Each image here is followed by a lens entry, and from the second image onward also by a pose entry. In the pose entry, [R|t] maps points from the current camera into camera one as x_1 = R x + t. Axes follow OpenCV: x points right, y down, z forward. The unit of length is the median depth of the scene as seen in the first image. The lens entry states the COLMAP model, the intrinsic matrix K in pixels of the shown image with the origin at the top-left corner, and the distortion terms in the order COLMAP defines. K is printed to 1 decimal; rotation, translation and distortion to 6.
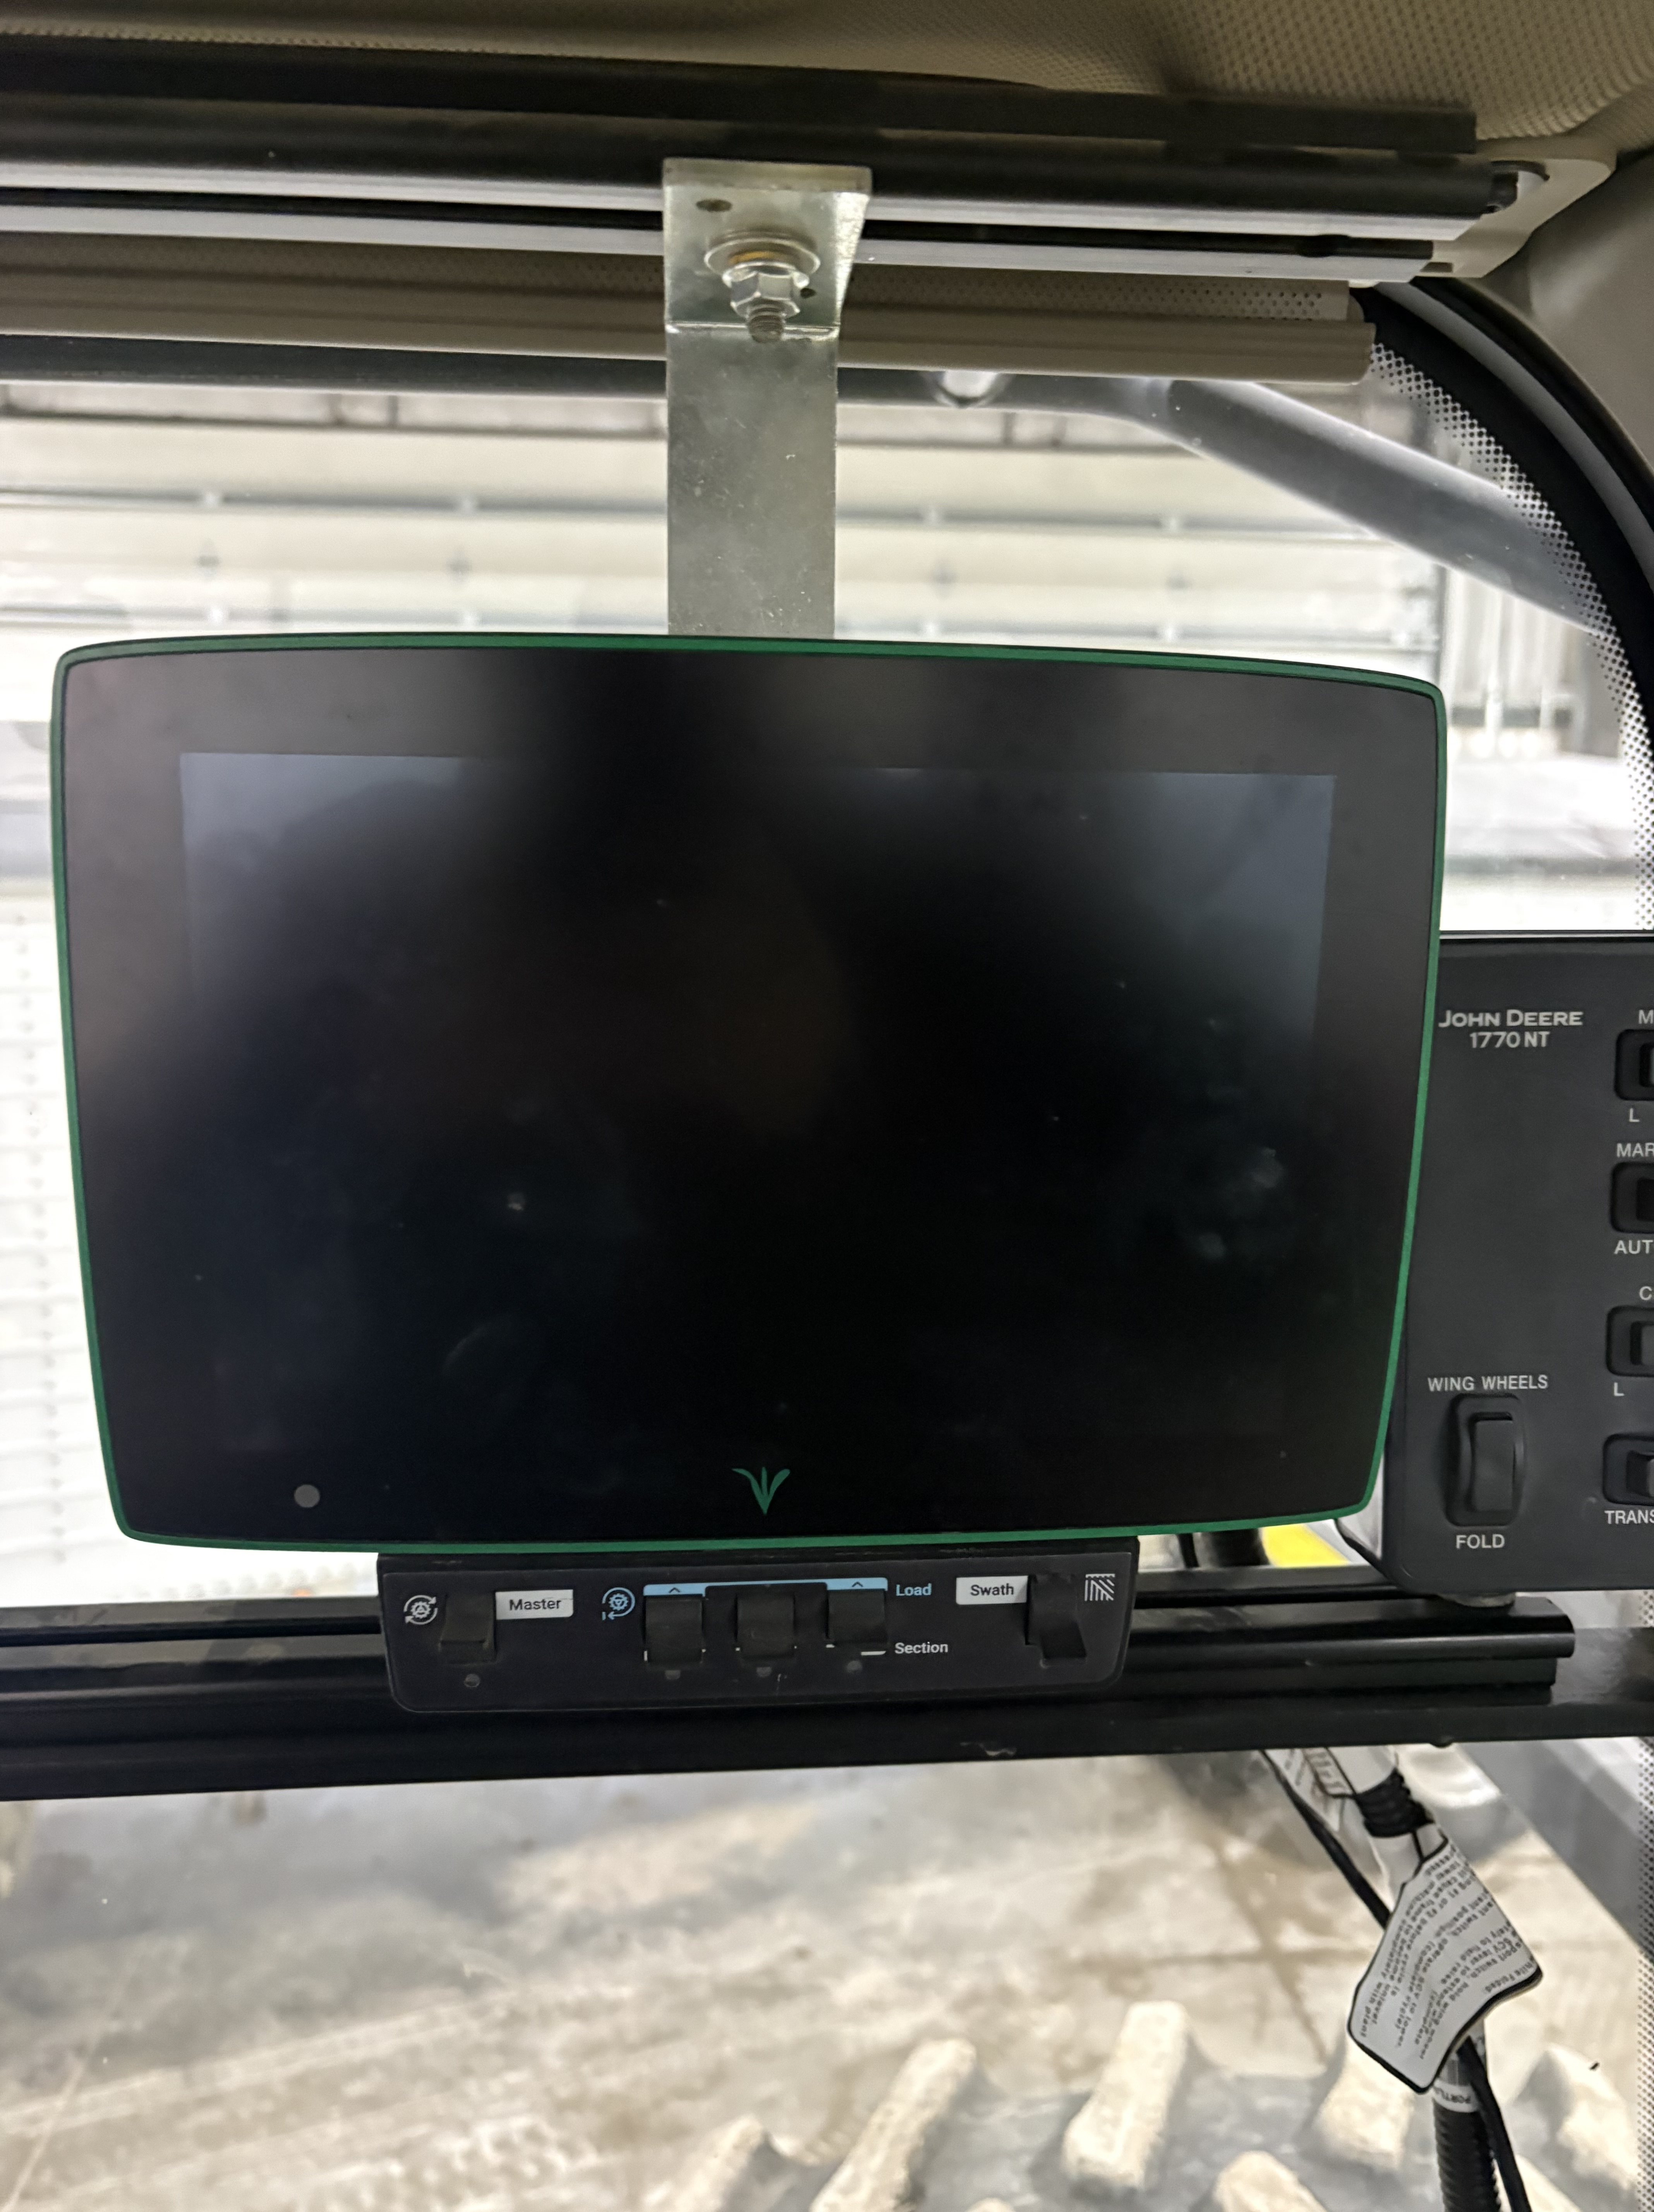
lens RADIAL K [[1714.4, 0, 848.9], [0, 1714.4, 1084.4], [0, 0, 1]] dist [0.054732, -0.068183]
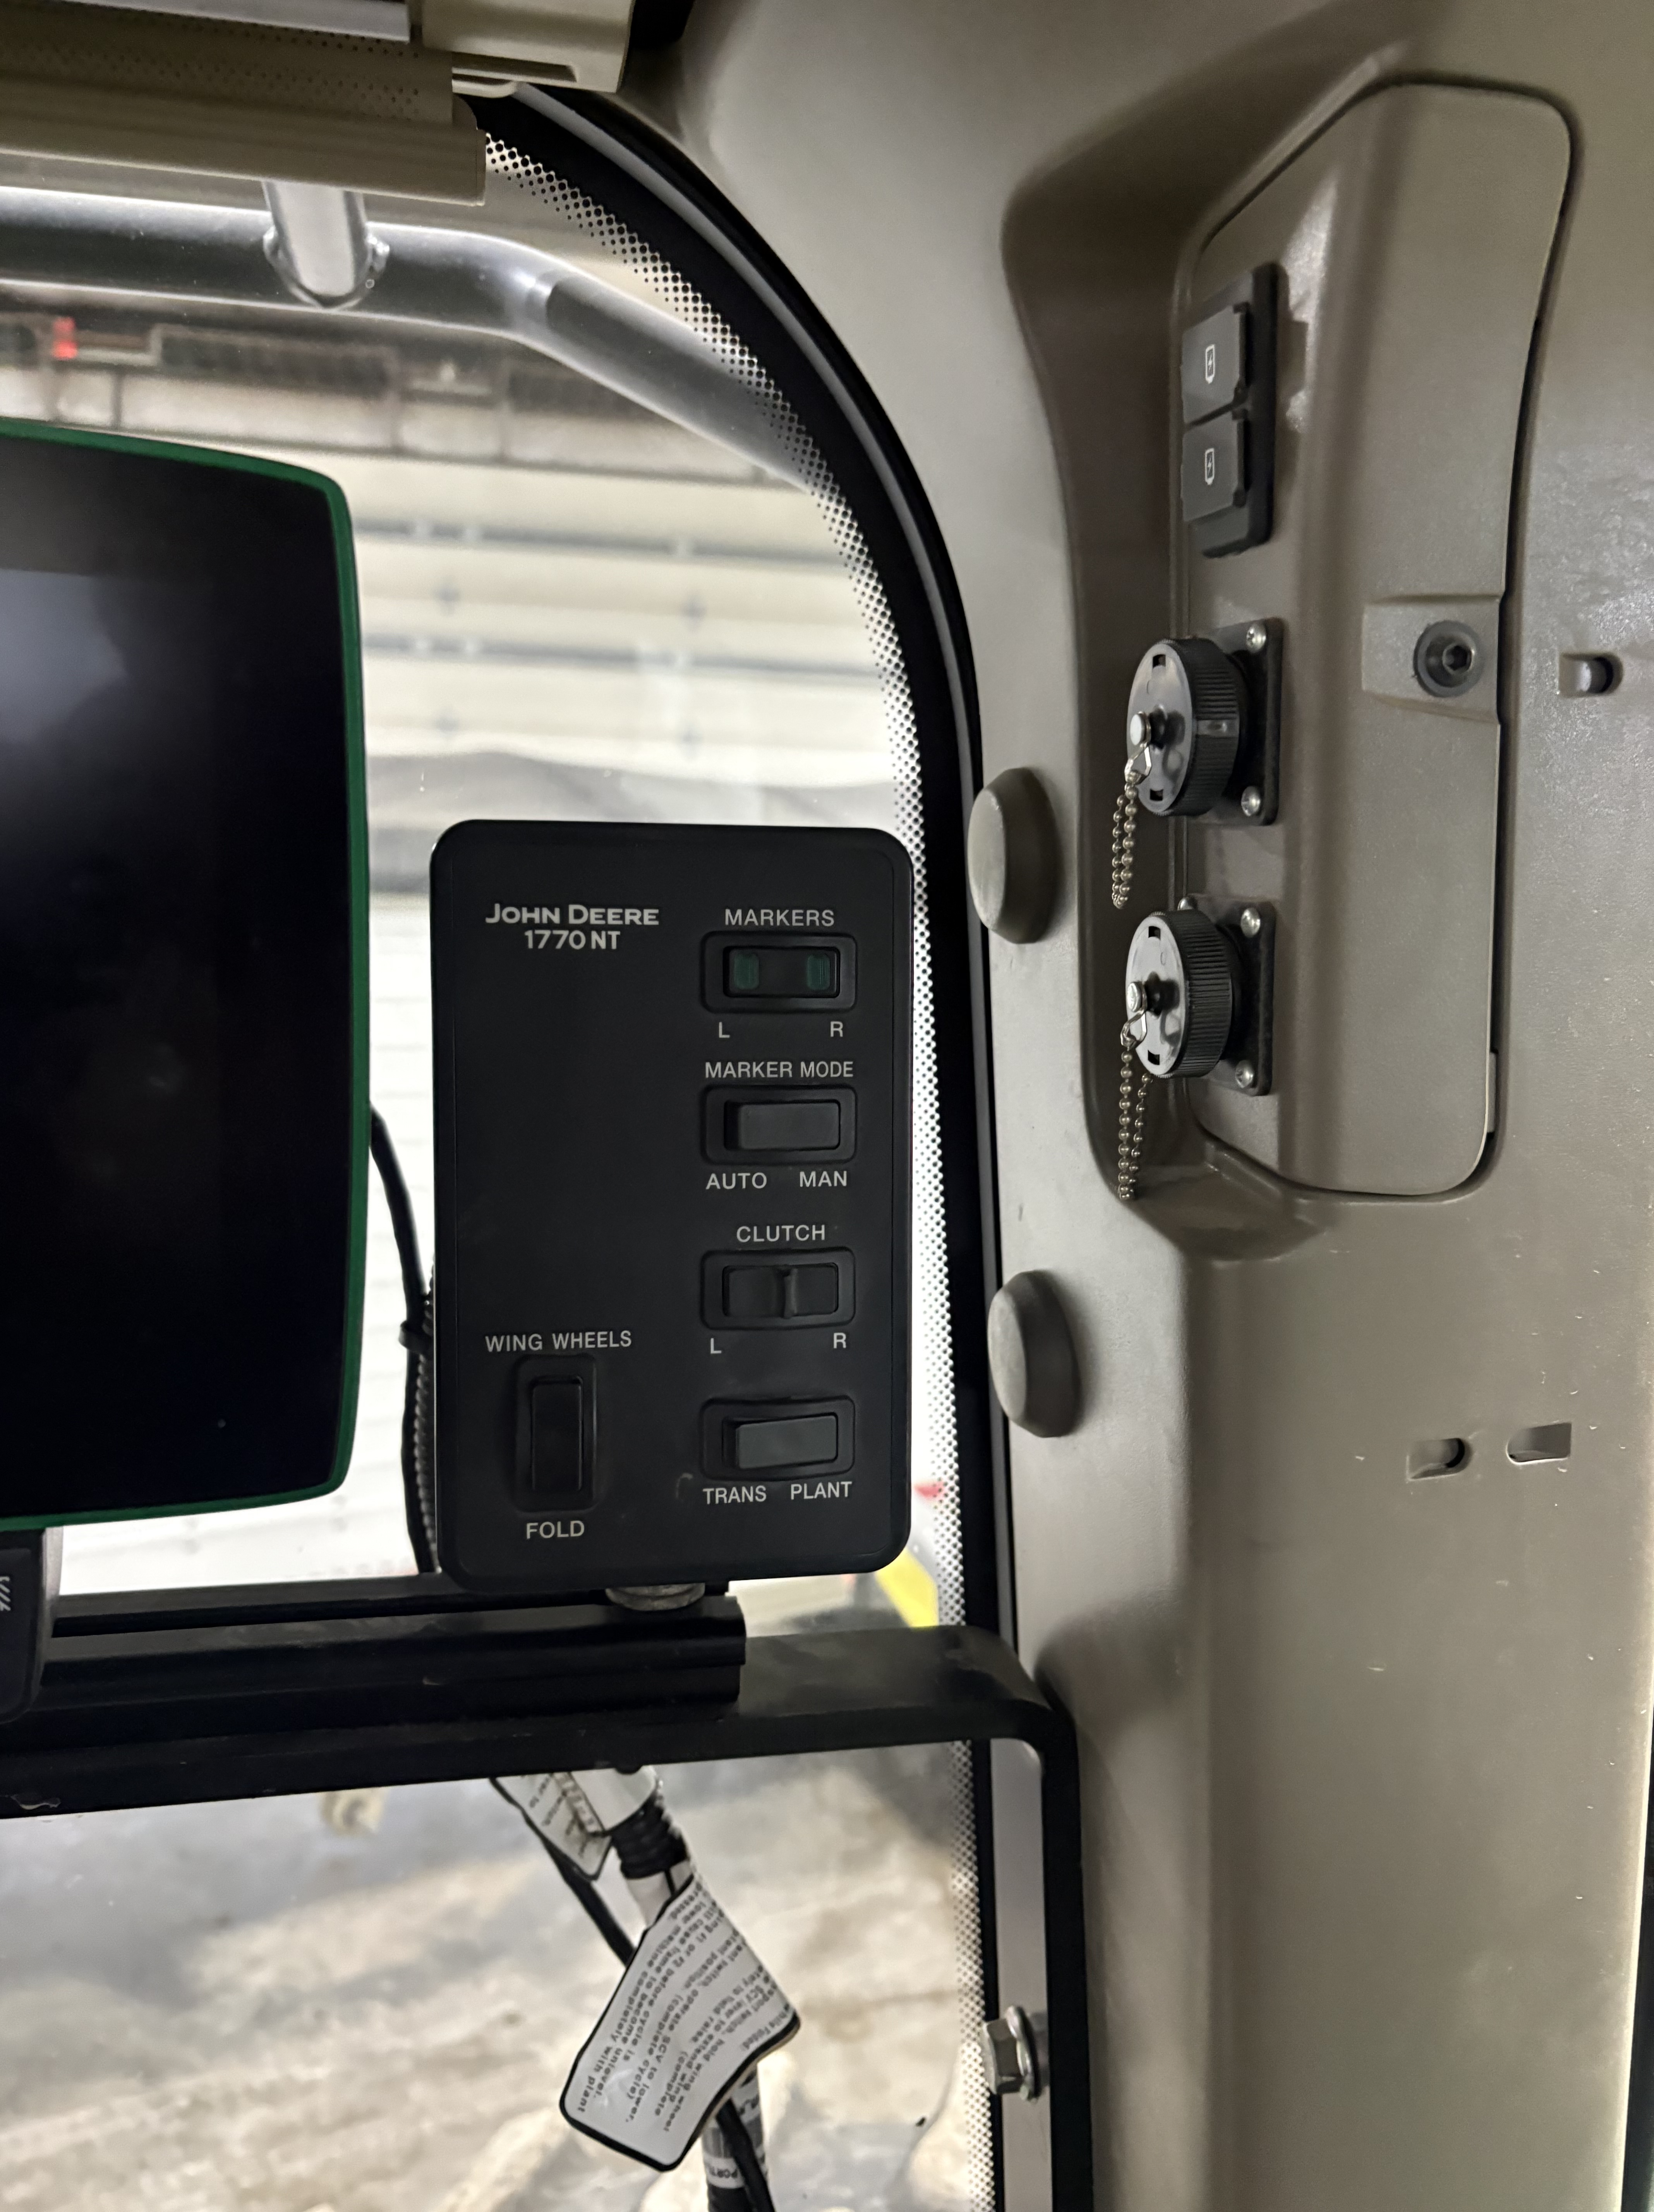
lens RADIAL K [[1714.4, 0, 839.7], [0, 1714.4, 1087.8], [0, 0, 1]] dist [0.054732, -0.068183]
pose [[0.992792, 0.001945, 0.119833, 0.119022], [0.000618, 0.999772, -0.021348, 0.019124], [-0.119847, 0.021268, 0.992565, 0.038857]]
